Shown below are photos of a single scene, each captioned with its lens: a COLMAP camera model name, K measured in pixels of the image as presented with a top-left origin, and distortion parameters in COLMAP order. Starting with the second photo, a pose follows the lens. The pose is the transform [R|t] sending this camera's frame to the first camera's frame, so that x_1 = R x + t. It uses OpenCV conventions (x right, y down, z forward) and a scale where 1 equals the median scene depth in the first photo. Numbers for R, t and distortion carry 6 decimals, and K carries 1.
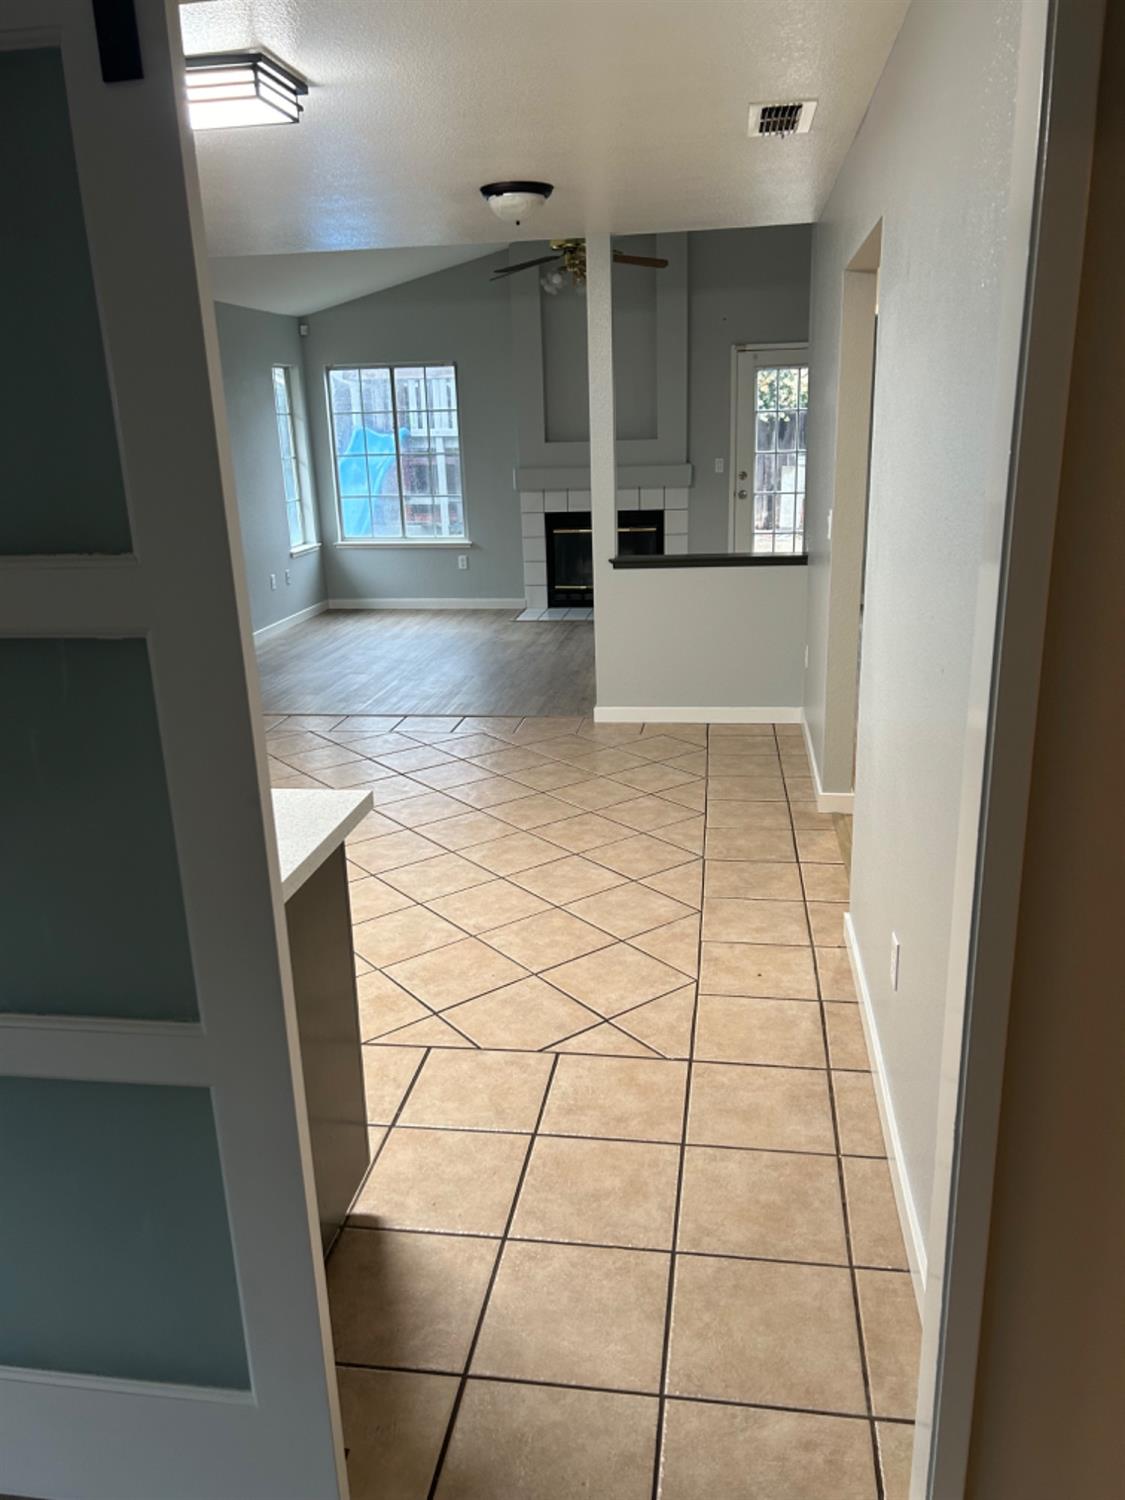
lens RADIAL K [[1123.4, 0, 560.7], [0, 1123.4, 767.4], [0, 0, 1]] dist [0.068879, -0.069252]
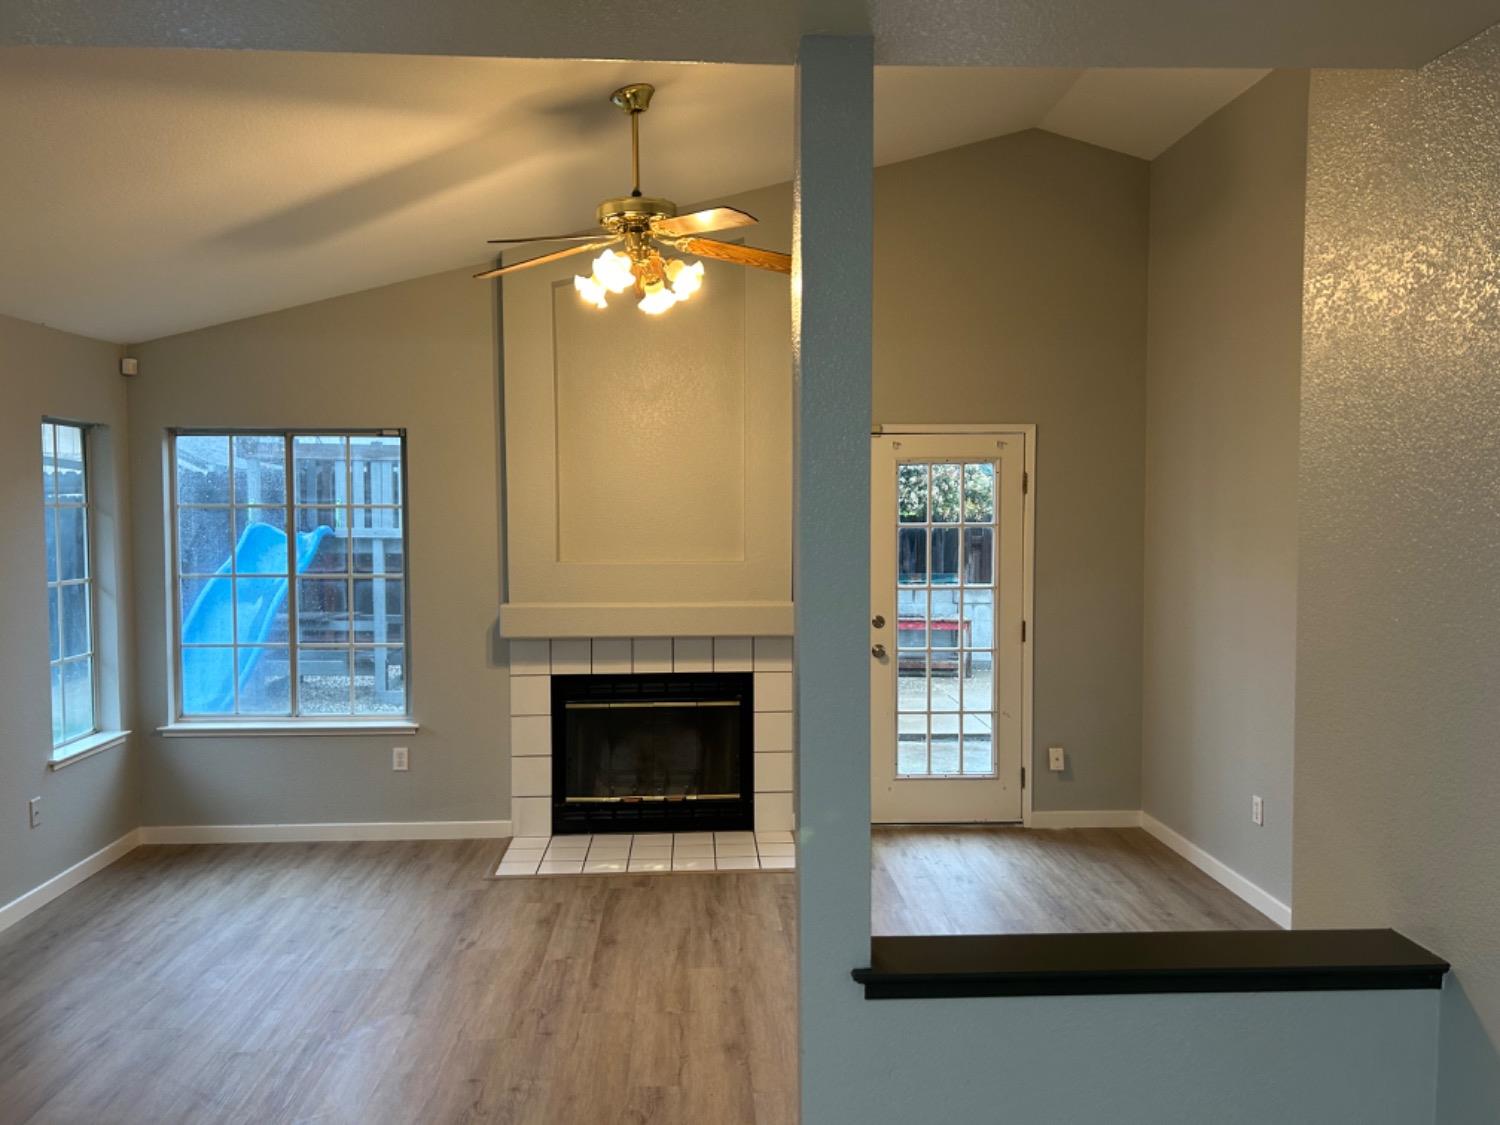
lens RADIAL K [[1122.8, 0, 760.4], [0, 1122.8, 572.0], [0, 0, 1]] dist [0.054058, -0.056875]
pose [[0.977008, 0.019940, 0.212269, -0.054756], [0.032734, 0.969784, -0.241760, -0.216947], [-0.210675, 0.243150, 0.946834, 0.664087]]
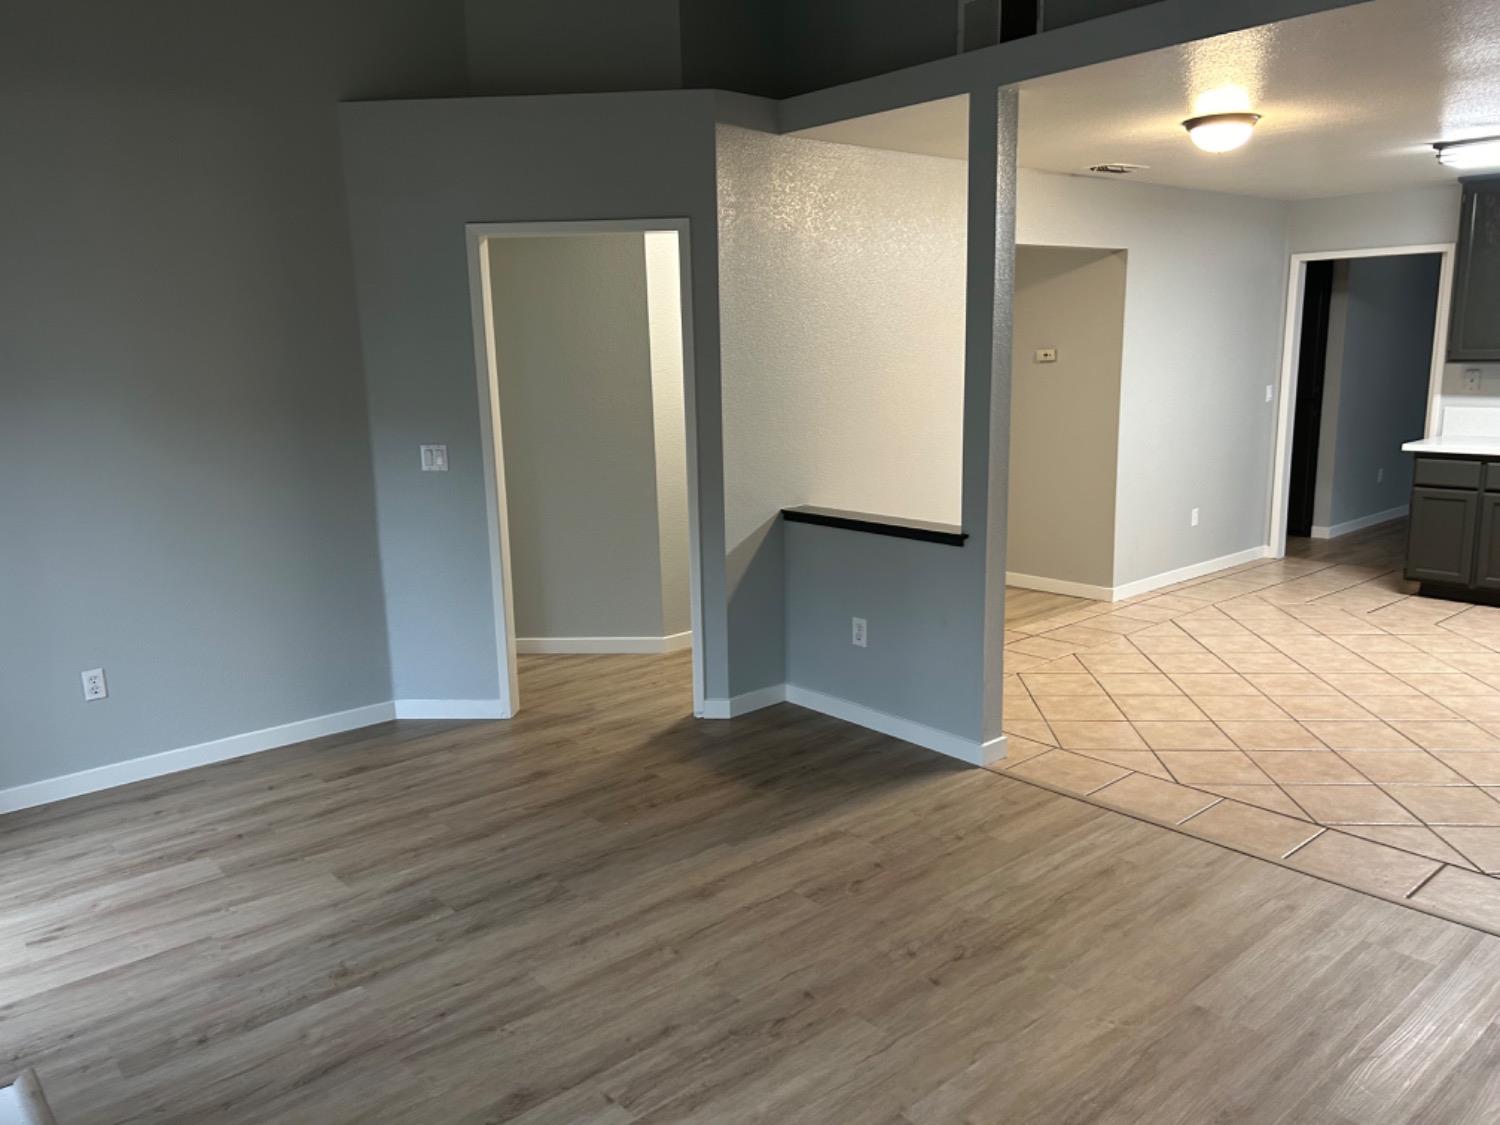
lens RADIAL K [[1123.4, 0, 746.2], [0, 1123.4, 567.4], [0, 0, 1]] dist [0.068879, -0.069252]
pose [[-0.761303, -0.076799, 0.643832, -0.304740], [0.237590, 0.890855, 0.387205, -0.477338], [-0.603299, 0.447749, -0.659964, 1.565174]]
